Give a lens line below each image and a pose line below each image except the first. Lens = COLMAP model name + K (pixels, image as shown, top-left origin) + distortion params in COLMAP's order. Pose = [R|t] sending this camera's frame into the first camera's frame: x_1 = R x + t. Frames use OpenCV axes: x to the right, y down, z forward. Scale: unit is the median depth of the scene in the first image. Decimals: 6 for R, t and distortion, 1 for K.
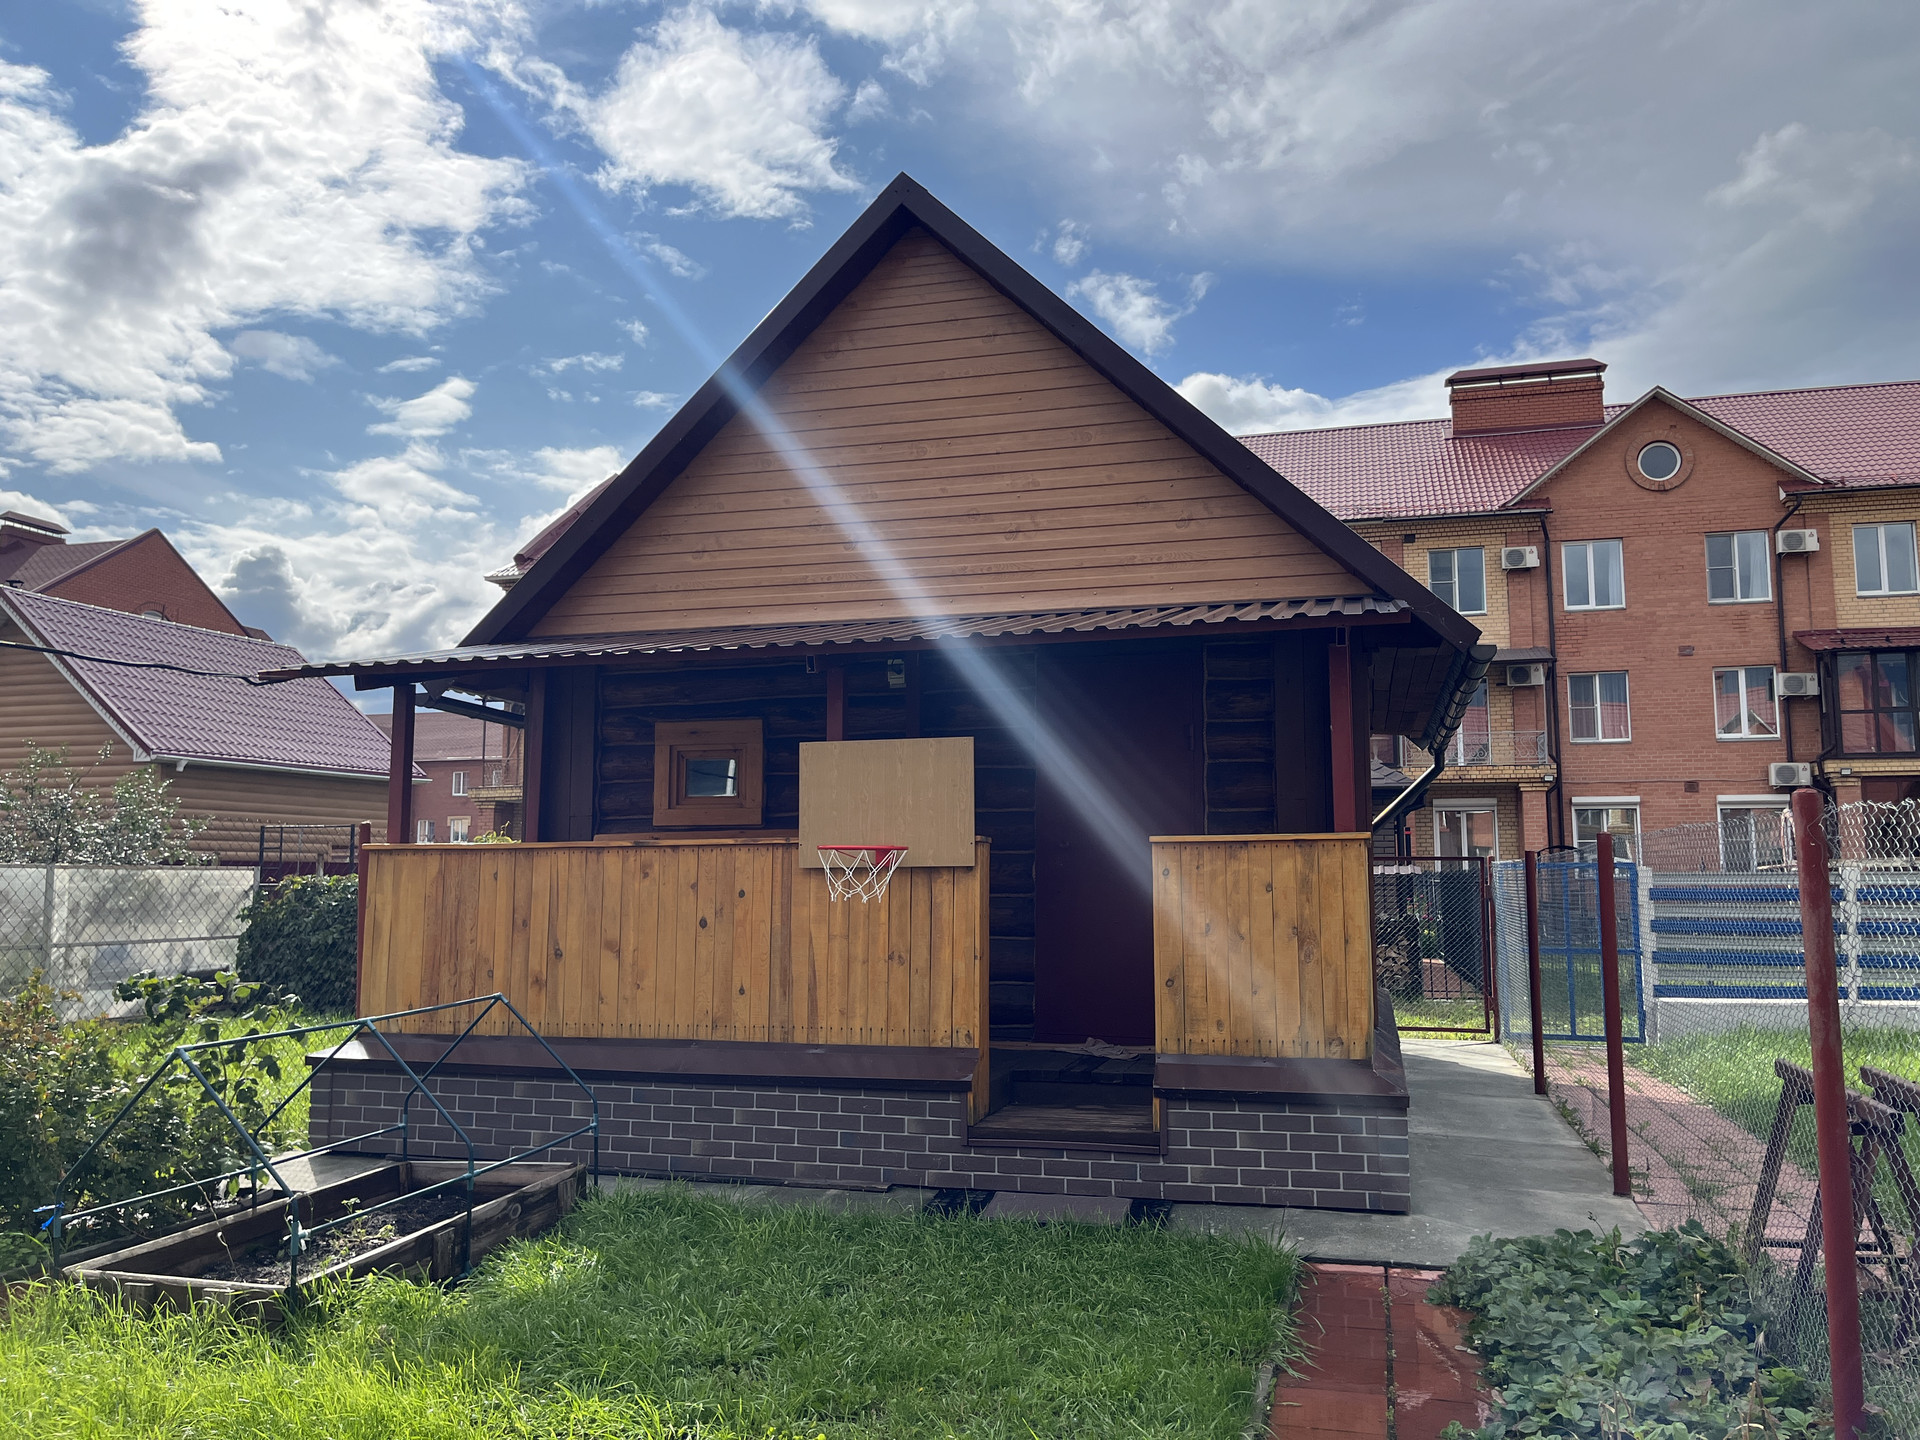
lens RADIAL K [[1447.4, 0, 965.2], [0, 1447.4, 715.0], [0, 0, 1]] dist [0.026691, 0.000166]
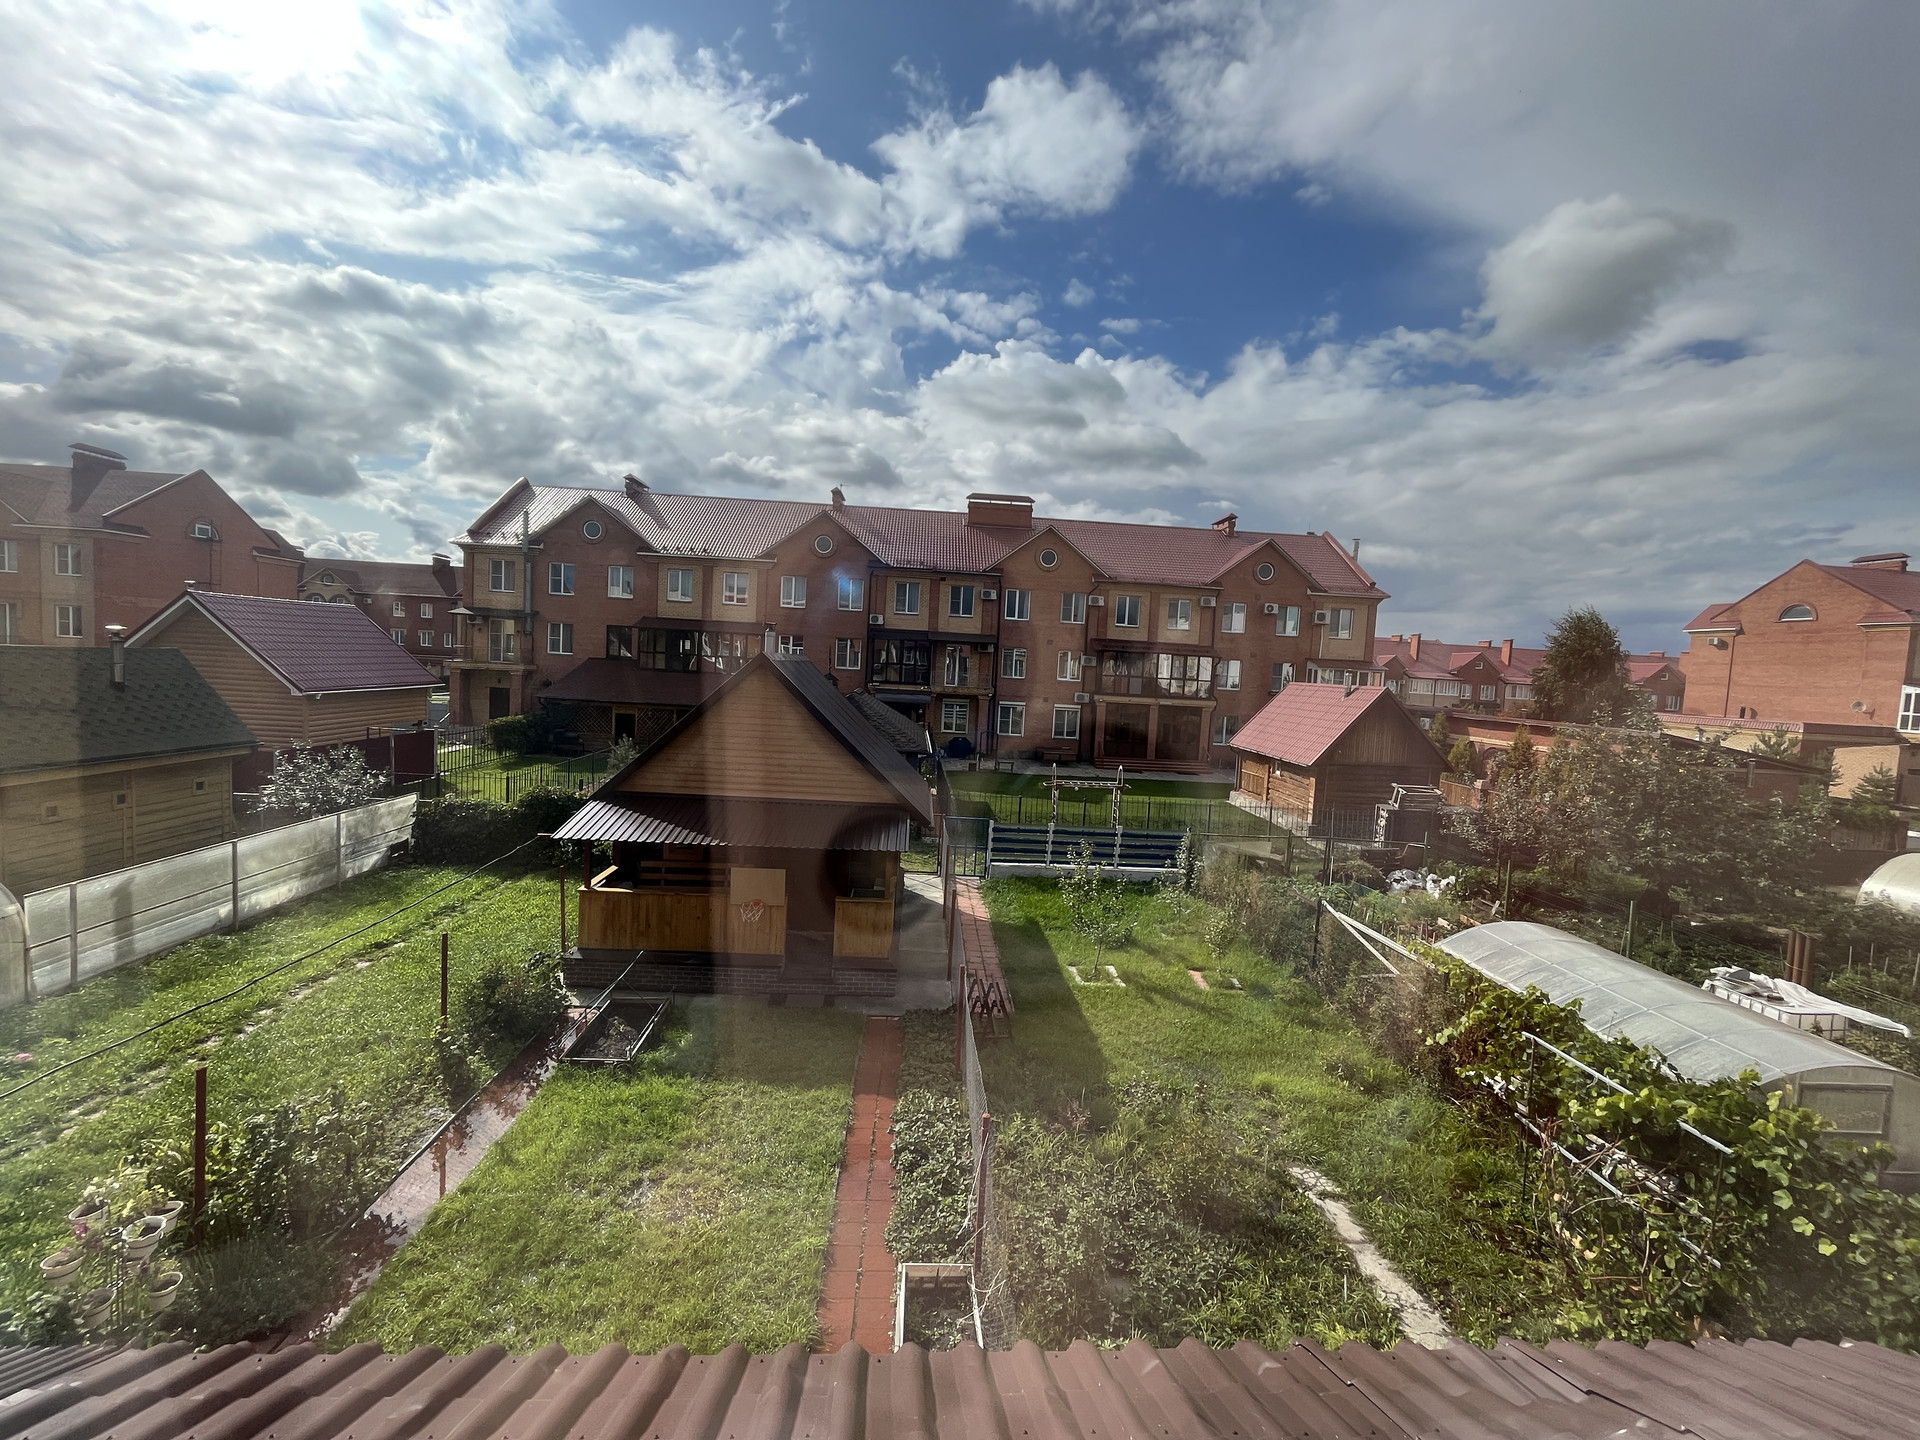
lens RADIAL K [[766.1, 0, 952.6], [0, 766.1, 721.9], [0, 0, 1]] dist [0.000304, 0.000009]
pose [[0.950858, 0.028026, 0.308356, -0.034357], [-0.086435, 0.980329, 0.177435, -0.126097], [-0.297317, -0.195368, 0.934577, -0.139928]]
